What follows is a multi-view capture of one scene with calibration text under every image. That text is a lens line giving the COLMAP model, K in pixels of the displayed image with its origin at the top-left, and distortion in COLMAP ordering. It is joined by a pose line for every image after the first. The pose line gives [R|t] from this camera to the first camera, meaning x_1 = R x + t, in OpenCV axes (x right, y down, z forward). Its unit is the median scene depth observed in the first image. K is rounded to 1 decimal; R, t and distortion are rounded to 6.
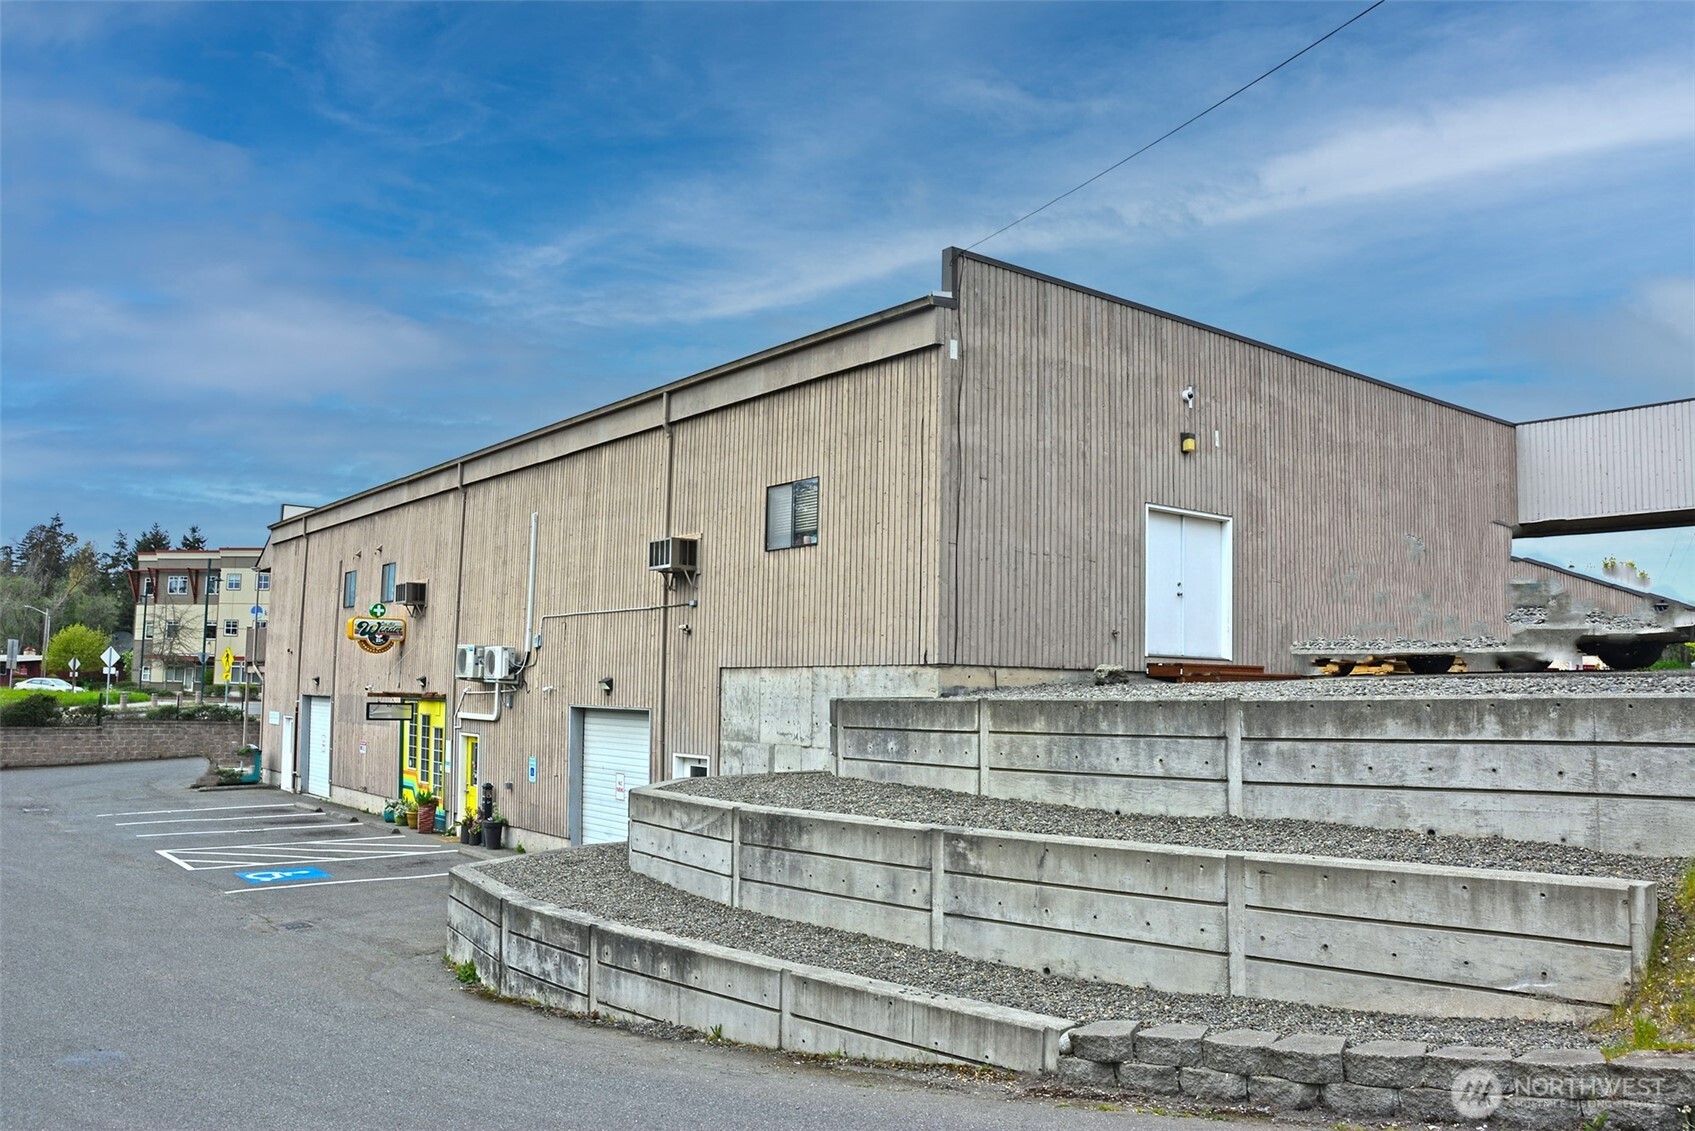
lens RADIAL K [[1344.9, 0, 875.7], [0, 1344.9, 566.0], [0, 0, 1]] dist [-0.144934, 0.129583]
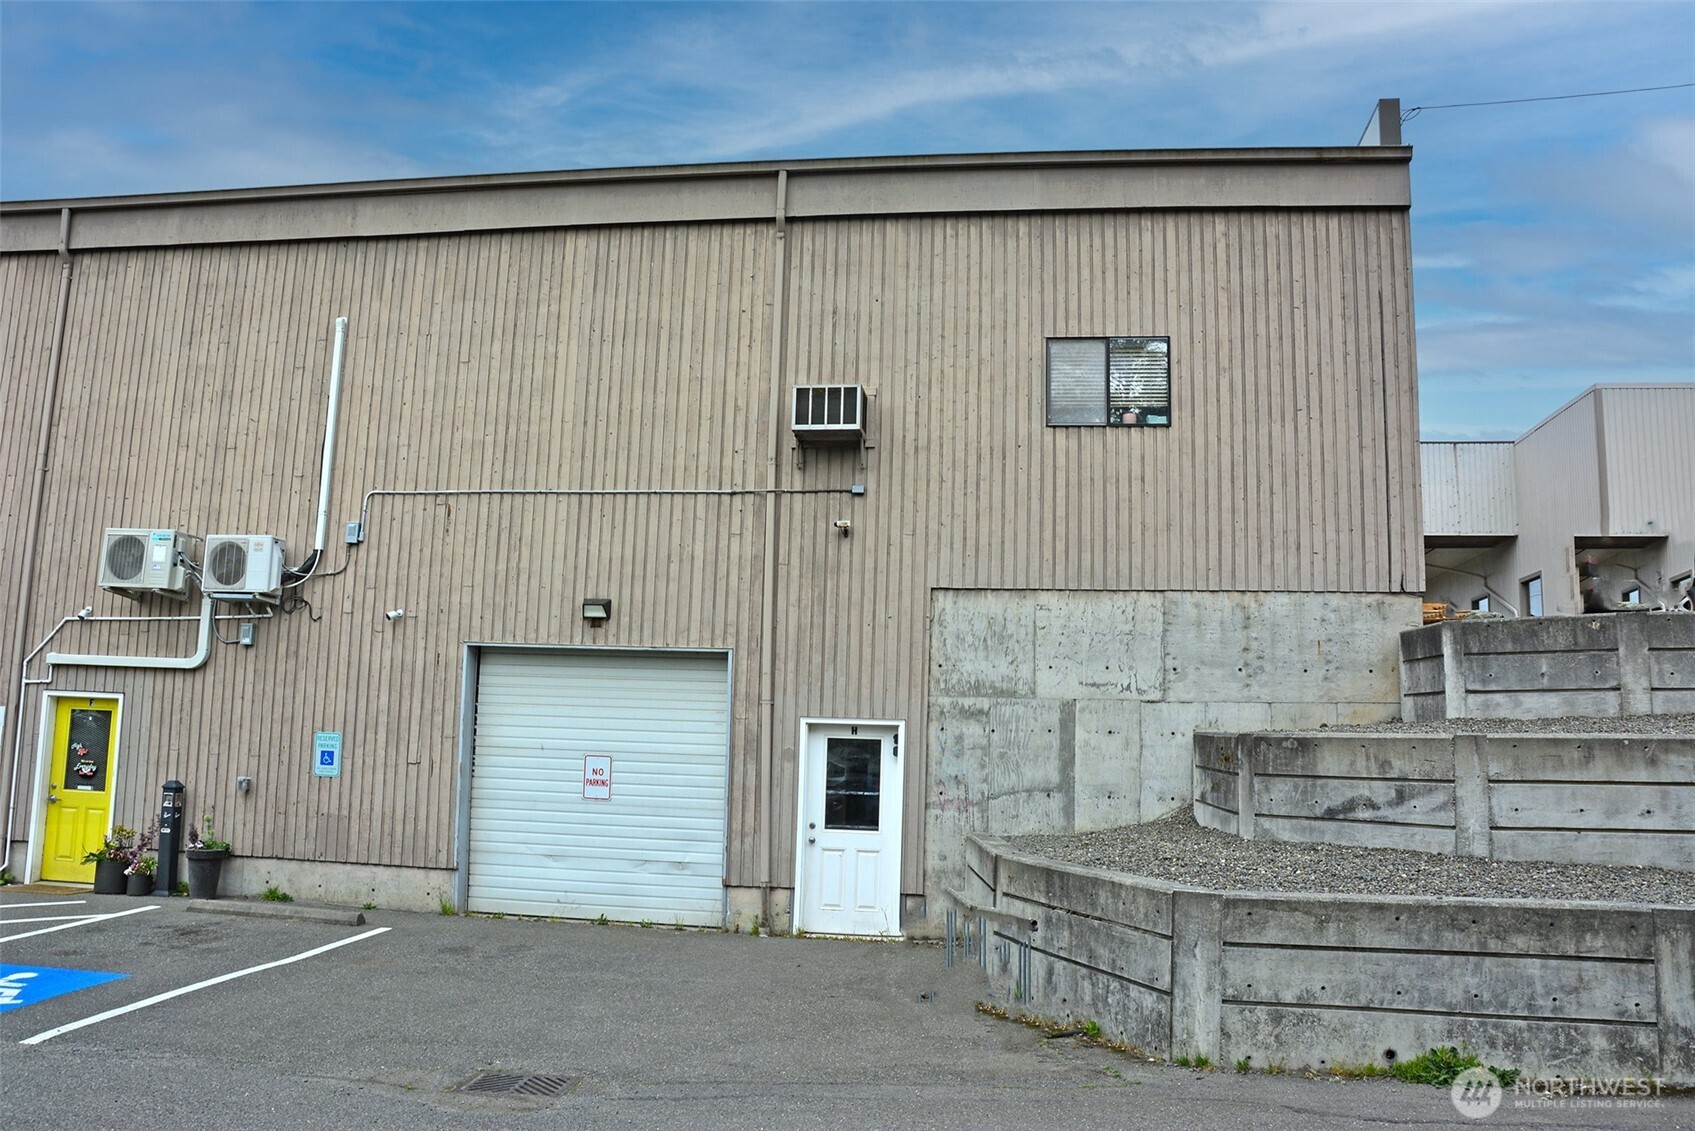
lens RADIAL K [[1344.9, 0, 875.7], [0, 1344.9, 566.0], [0, 0, 1]] dist [-0.144934, 0.129583]
pose [[0.728403, 0.094048, 0.678664, -0.568591], [-0.082068, 0.995379, -0.049855, 0.096027], [-0.680217, -0.019382, 0.732755, 0.501459]]
